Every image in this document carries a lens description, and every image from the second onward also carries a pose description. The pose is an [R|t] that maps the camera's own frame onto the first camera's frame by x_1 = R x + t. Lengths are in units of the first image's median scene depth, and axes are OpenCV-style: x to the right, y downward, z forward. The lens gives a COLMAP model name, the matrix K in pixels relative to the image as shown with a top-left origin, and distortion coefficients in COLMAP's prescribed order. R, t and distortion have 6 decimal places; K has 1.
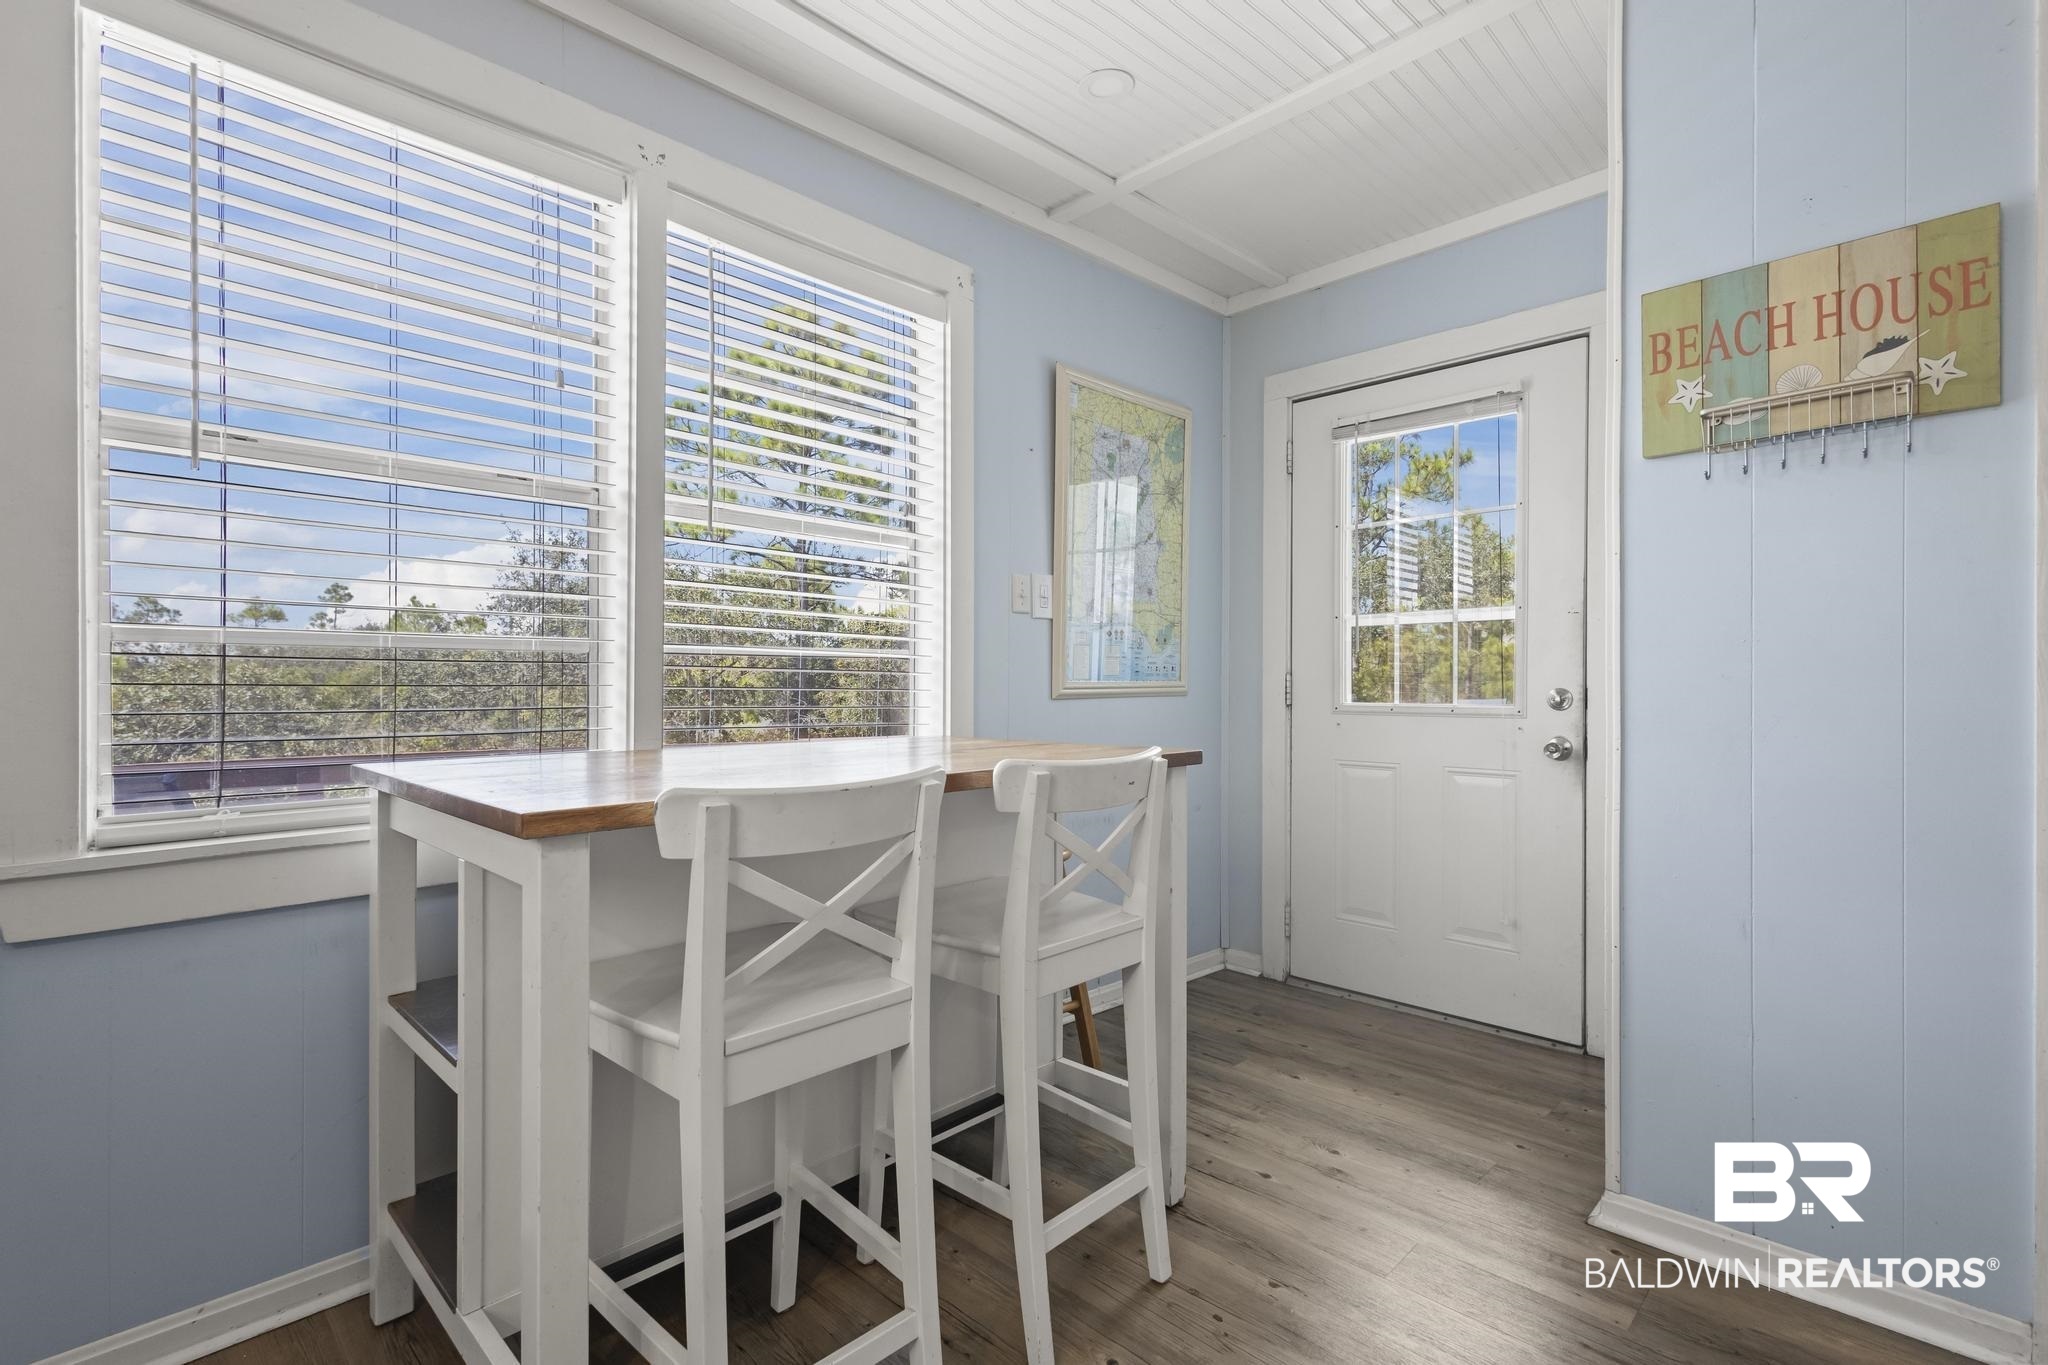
lens RADIAL K [[944.9, 0, 1016.4], [0, 944.9, 685.7], [0, 0, 1]] dist [0.010736, -0.001030]
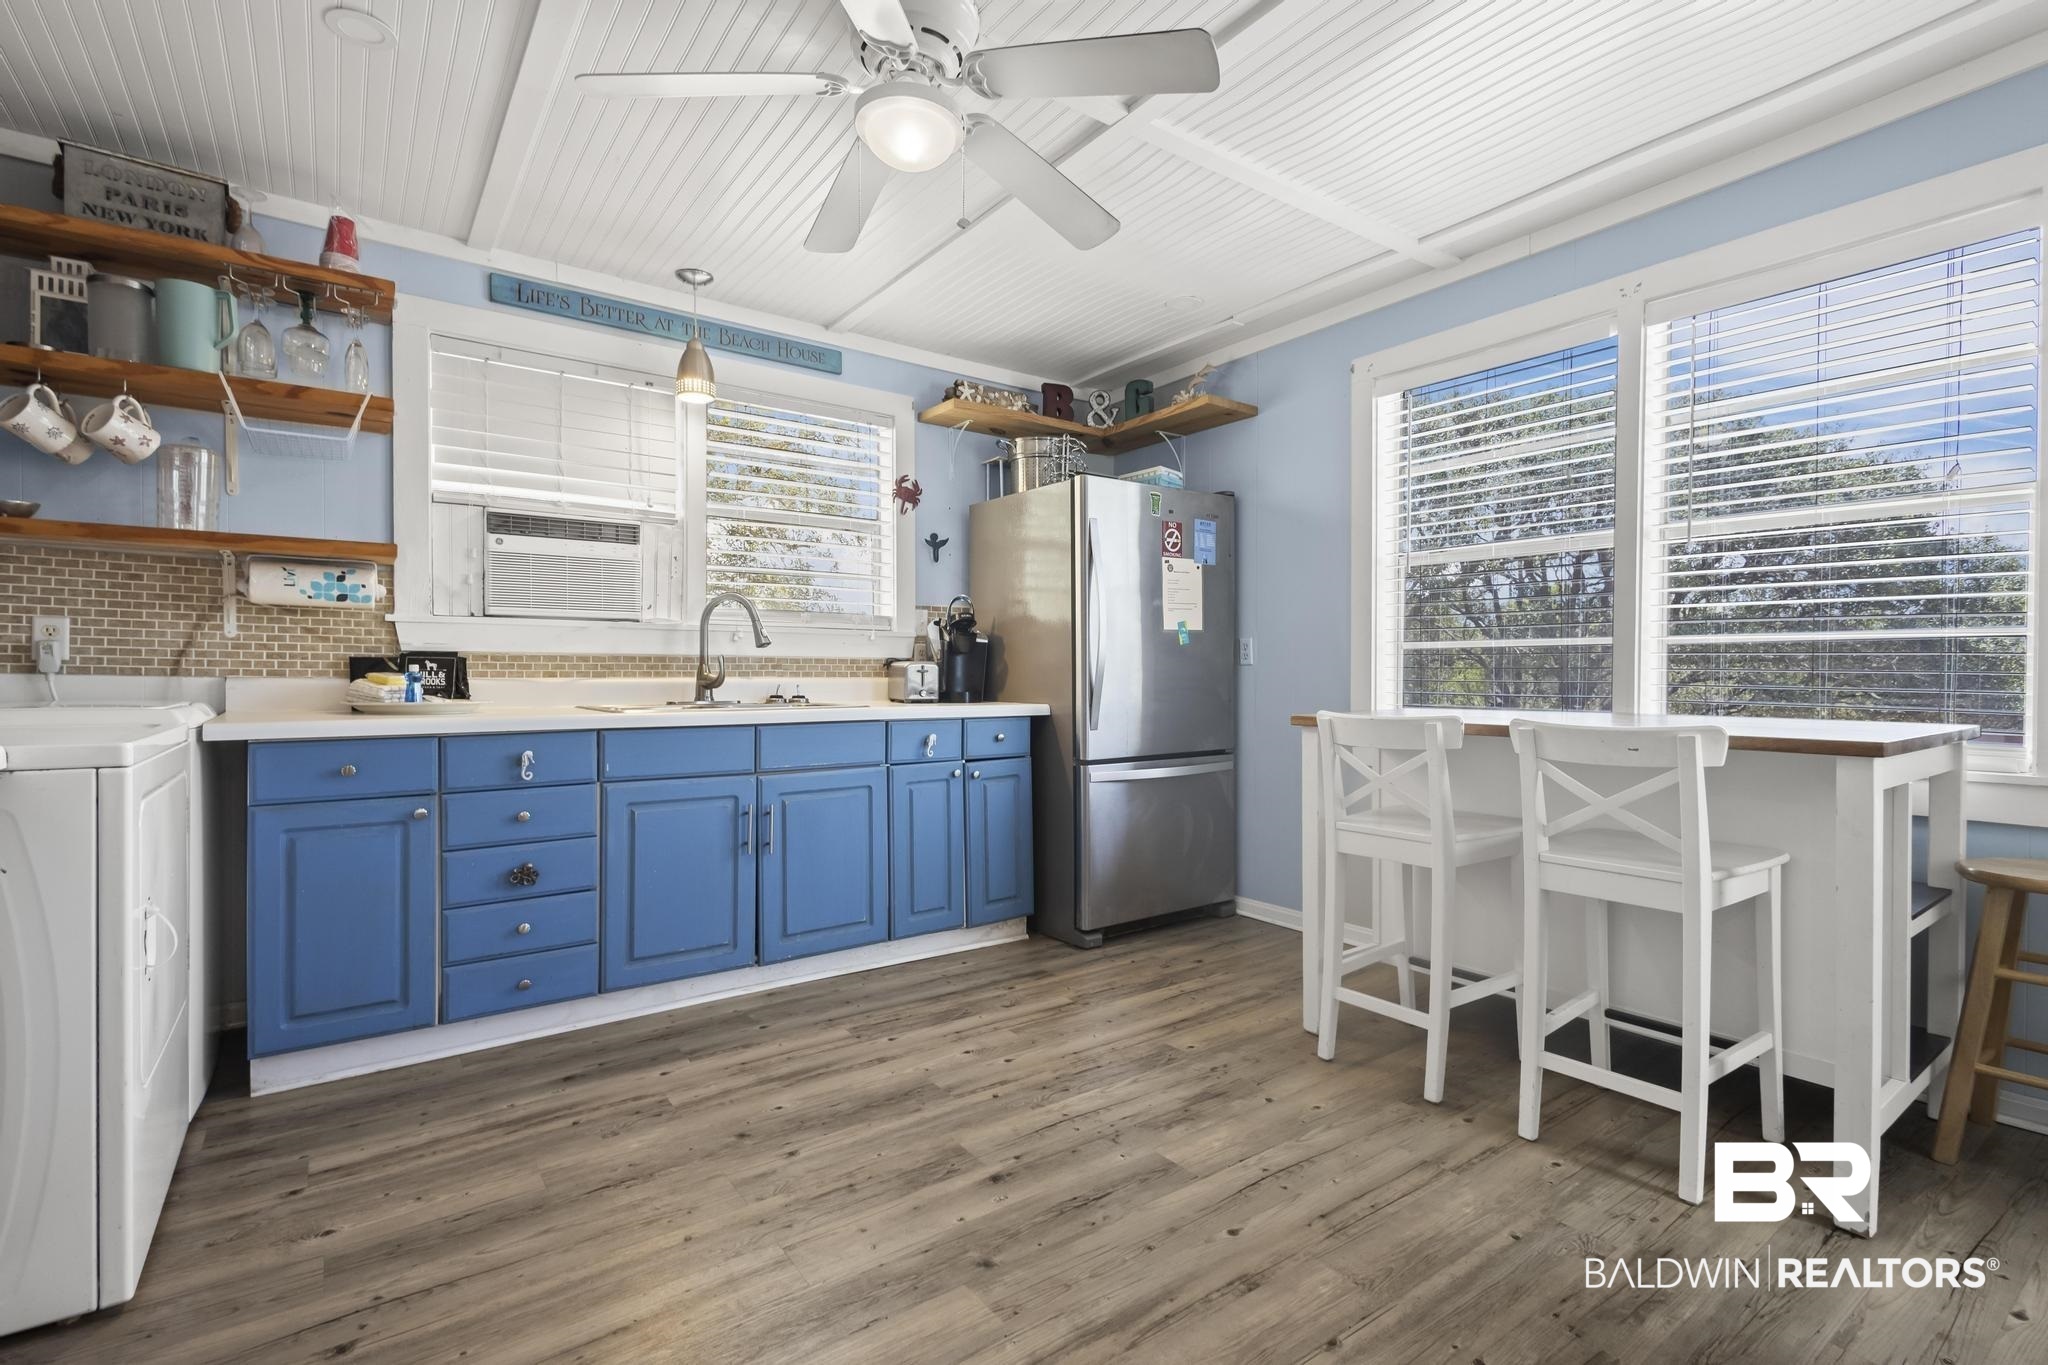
lens RADIAL K [[944.9, 0, 1016.4], [0, 944.9, 685.7], [0, 0, 1]] dist [0.010736, -0.001030]
pose [[-0.163684, 0.018443, -0.986340, 1.355984], [0.000769, 0.999827, 0.018567, -0.001505], [0.986512, 0.002280, -0.163670, 0.392640]]
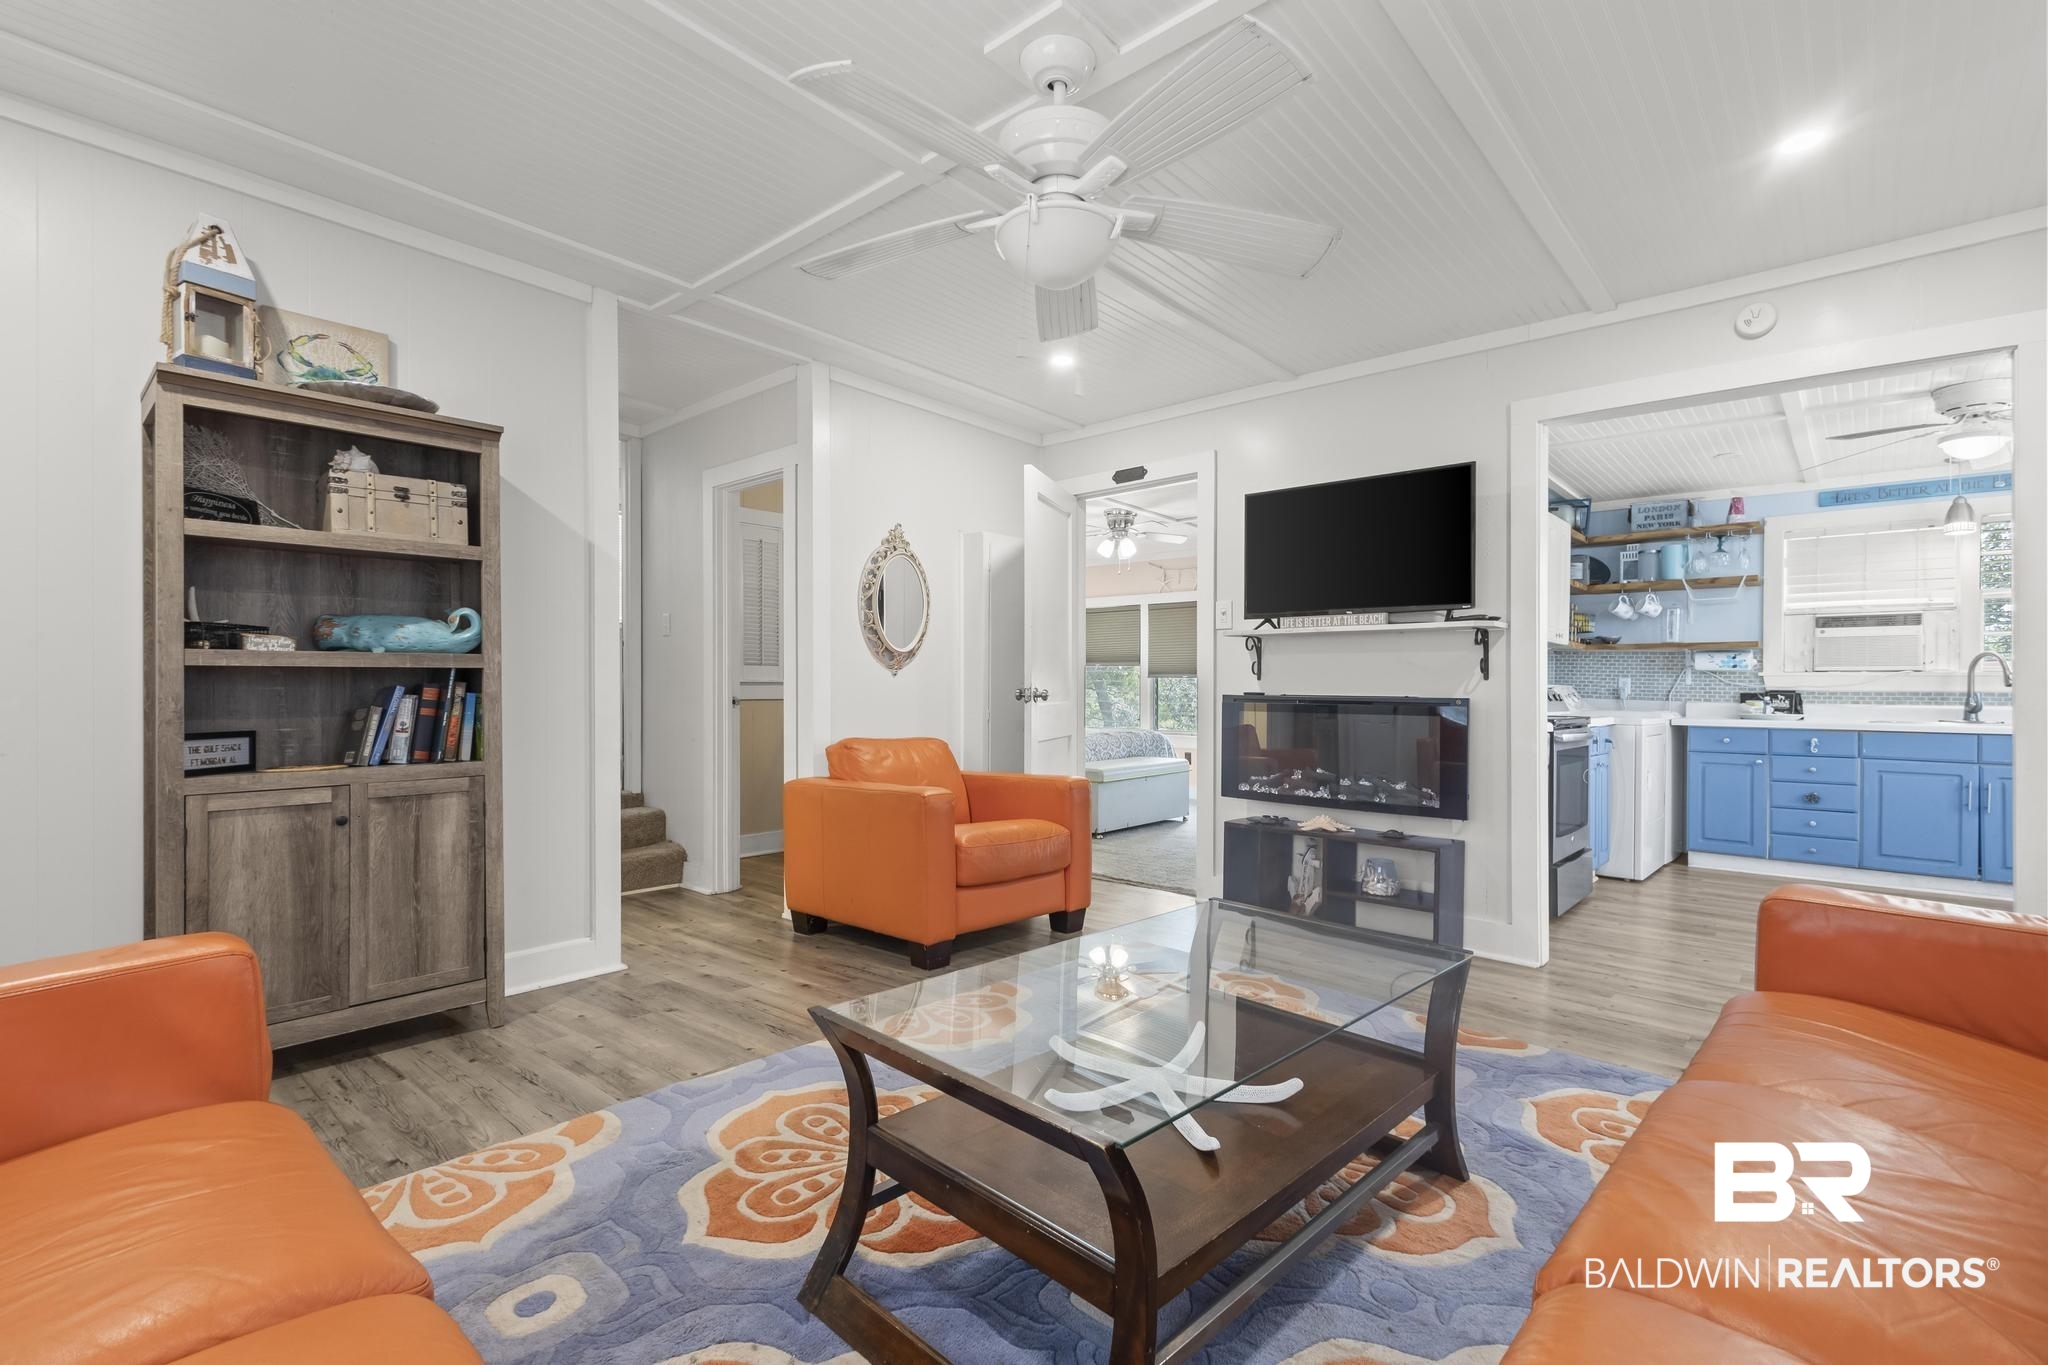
lens RADIAL K [[936.5, 0, 1018.7], [0, 936.5, 681.8], [0, 0, 1]] dist [0.010871, -0.000419]
pose [[-0.998923, -0.006642, -0.045931, 2.812608], [-0.006126, 0.999917, -0.011363, -0.006905], [0.046003, -0.011069, -0.998880, 2.430542]]
